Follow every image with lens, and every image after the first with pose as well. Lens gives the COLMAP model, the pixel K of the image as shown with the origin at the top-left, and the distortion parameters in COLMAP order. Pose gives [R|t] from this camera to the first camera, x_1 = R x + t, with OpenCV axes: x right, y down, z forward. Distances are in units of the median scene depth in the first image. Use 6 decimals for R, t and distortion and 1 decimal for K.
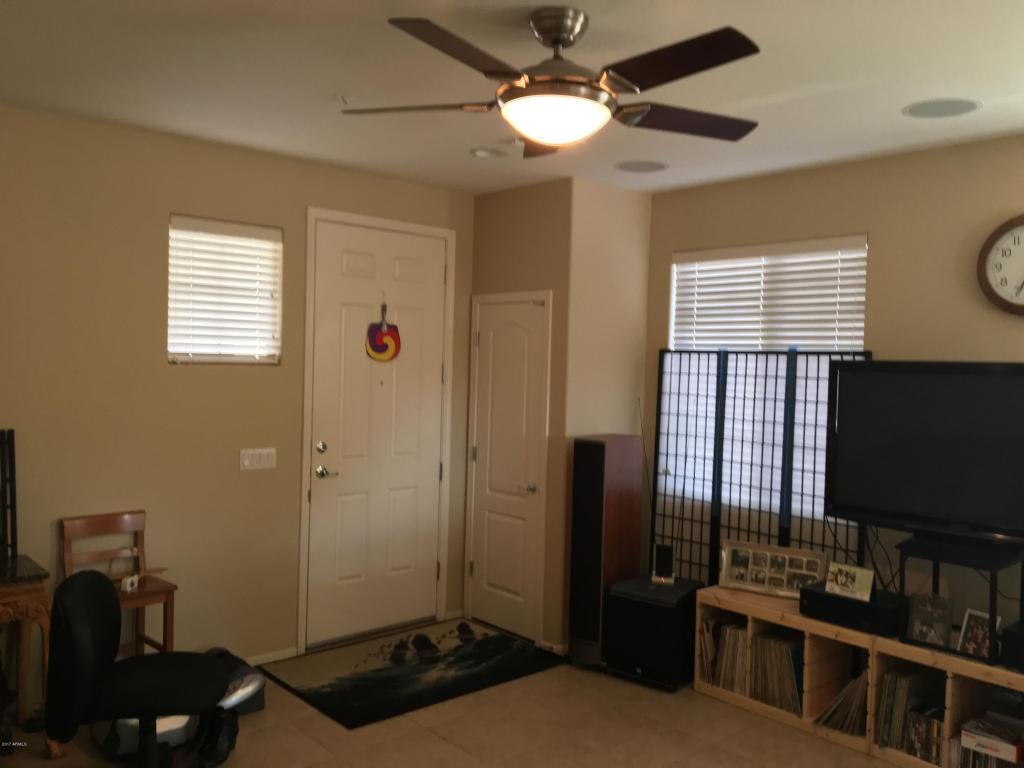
lens RADIAL K [[843.5, 0, 509.1], [0, 843.5, 381.2], [0, 0, 1]] dist [0.044623, -0.060641]
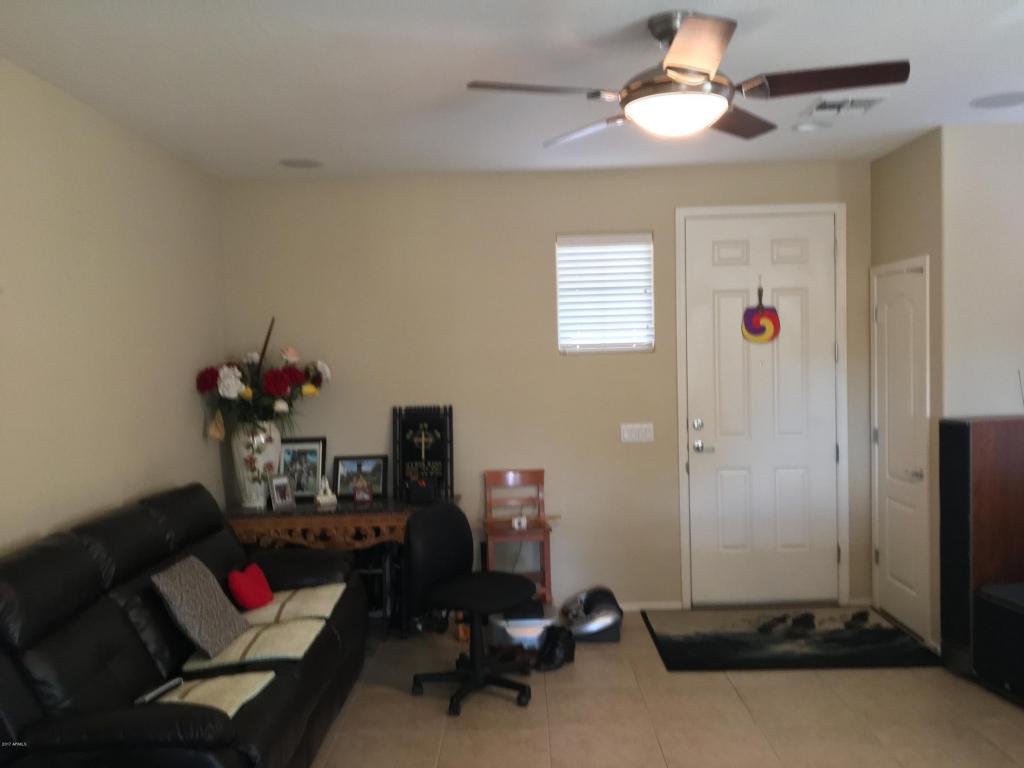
lens RADIAL K [[843.5, 0, 501.7], [0, 843.5, 384.6], [0, 0, 1]] dist [0.044623, -0.060641]
pose [[0.738489, -0.017861, -0.674029, 0.336904], [0.028499, 0.999583, 0.004737, 0.014128], [0.673663, -0.022707, 0.738690, 0.018991]]
